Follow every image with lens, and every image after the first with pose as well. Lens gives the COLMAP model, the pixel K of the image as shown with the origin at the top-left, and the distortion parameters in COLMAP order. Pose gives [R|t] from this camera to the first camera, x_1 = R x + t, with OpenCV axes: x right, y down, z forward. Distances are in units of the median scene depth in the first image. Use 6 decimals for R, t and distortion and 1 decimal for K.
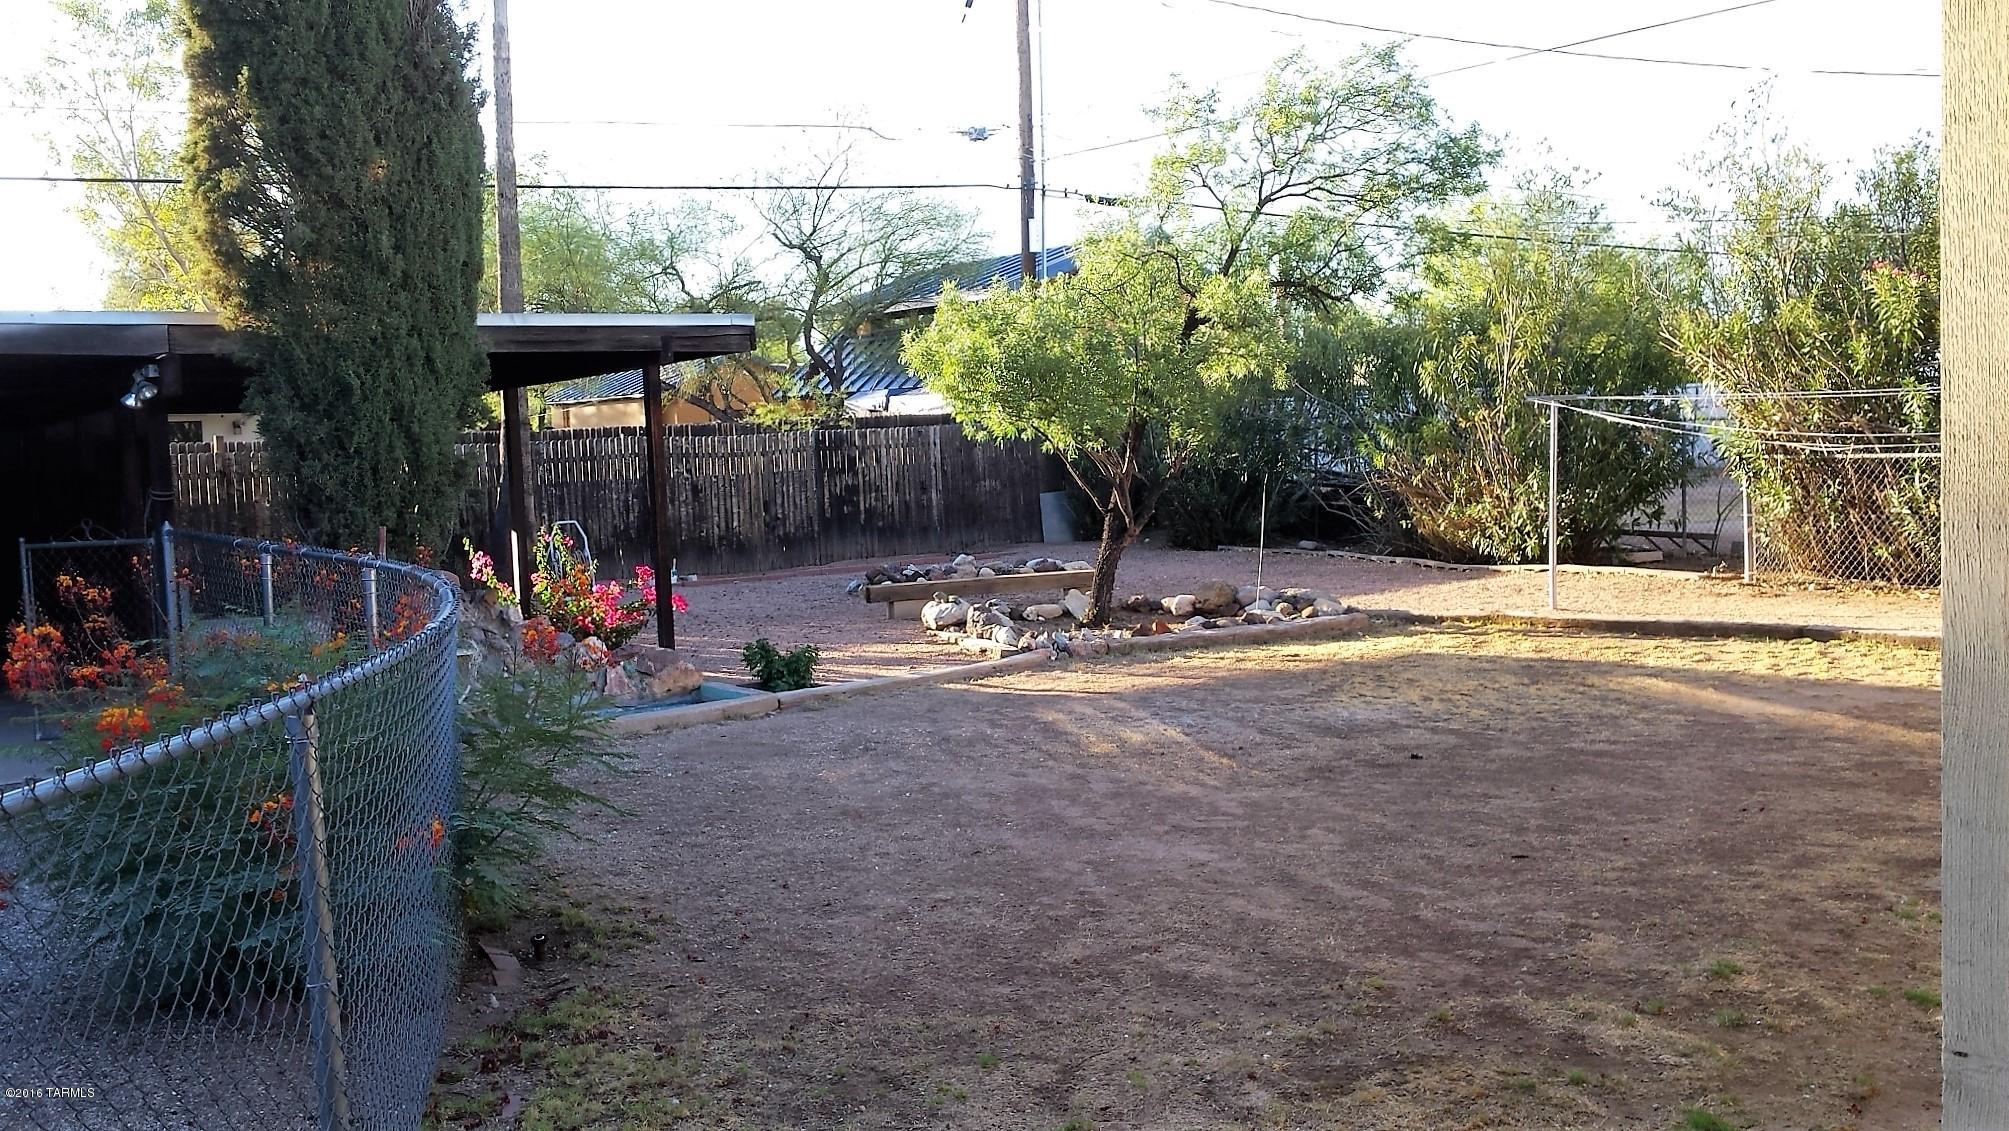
lens RADIAL K [[1880.5, 0, 983.1], [0, 1880.5, 560.2], [0, 0, 1]] dist [0.117615, -0.250247]
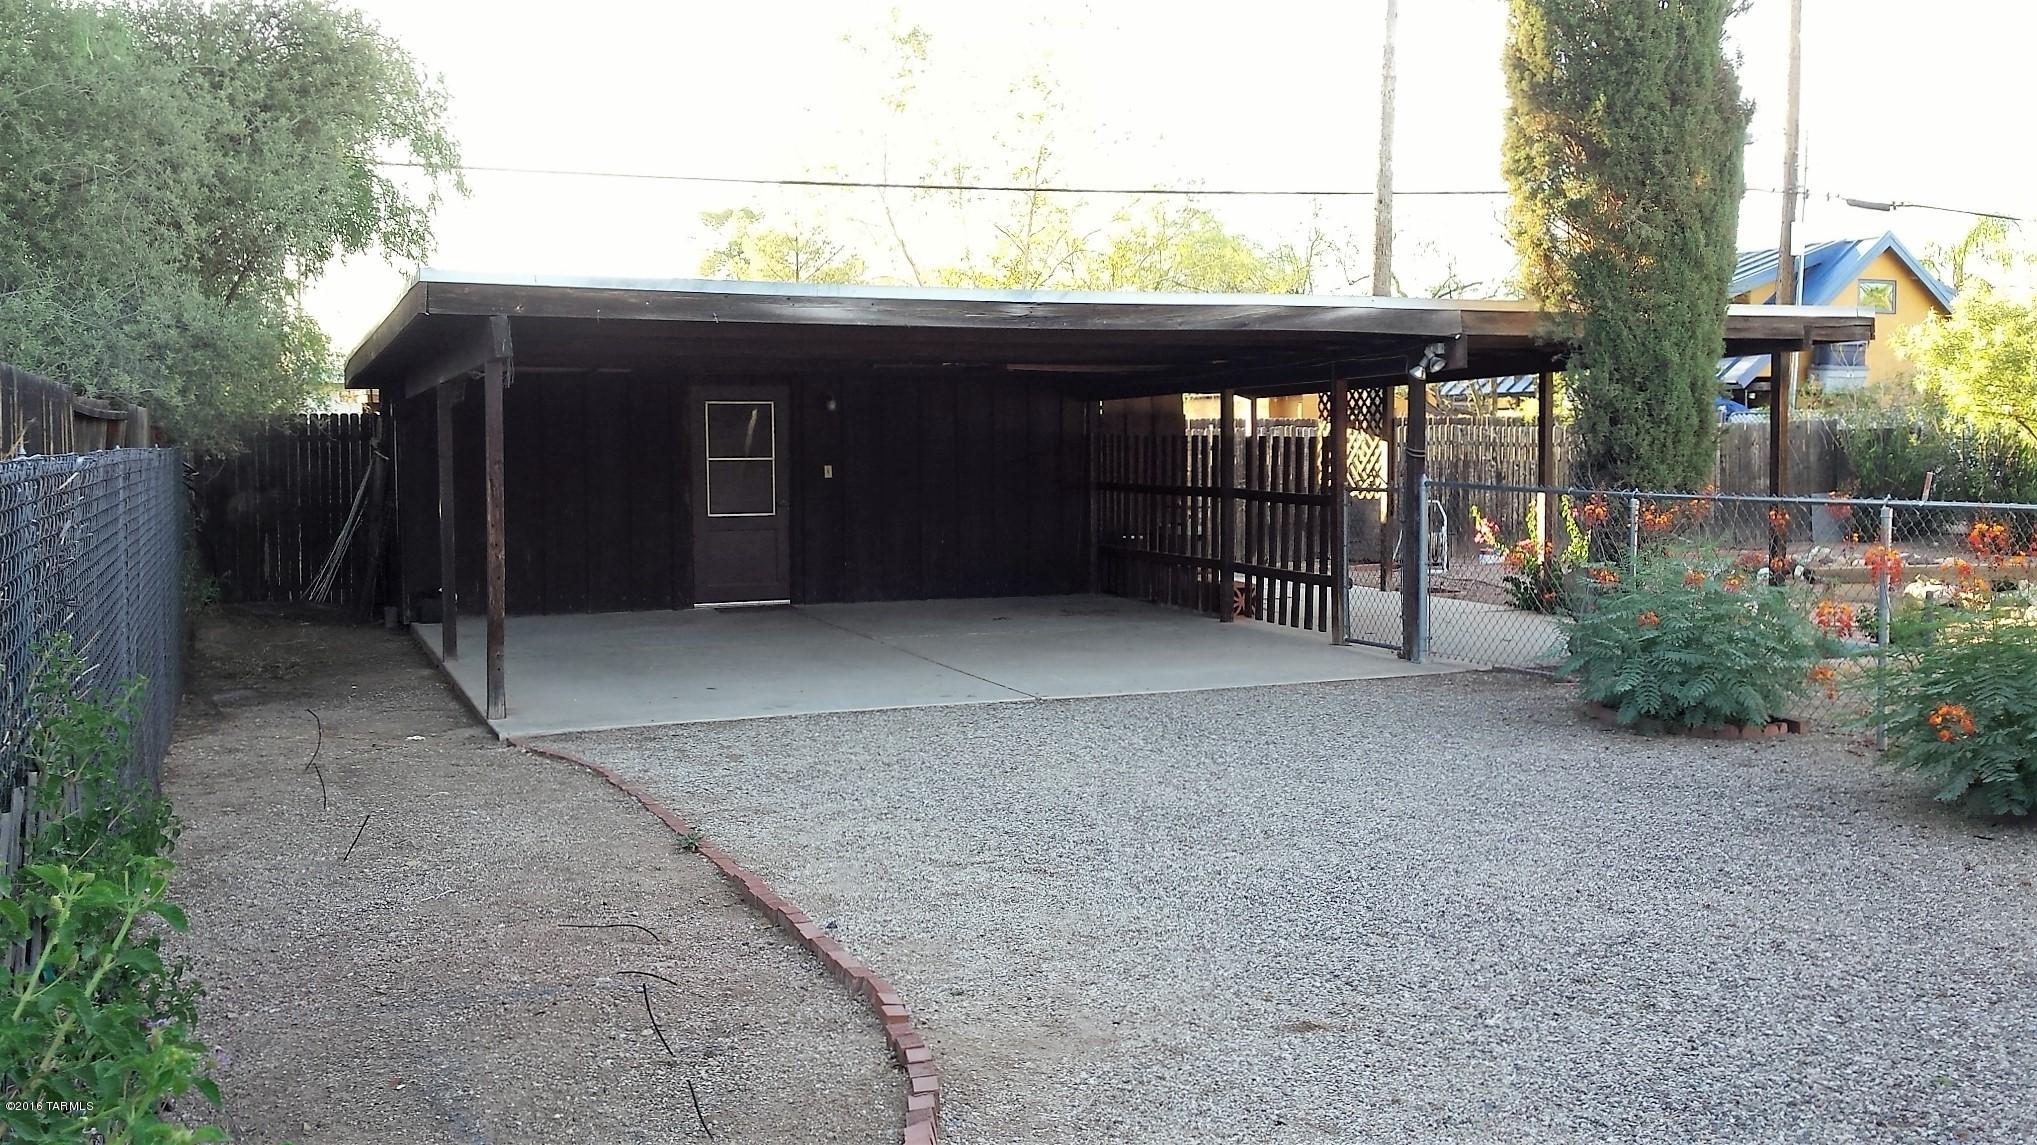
lens RADIAL K [[1895.4, 0, 1001.7], [0, 1895.4, 558.4], [0, 0, 1]] dist [0.112755, -0.252126]
pose [[0.976610, 0.045254, -0.210201, -0.456429], [-0.046002, 0.998940, 0.001329, 0.045378], [0.210039, 0.008372, 0.977657, -0.238753]]
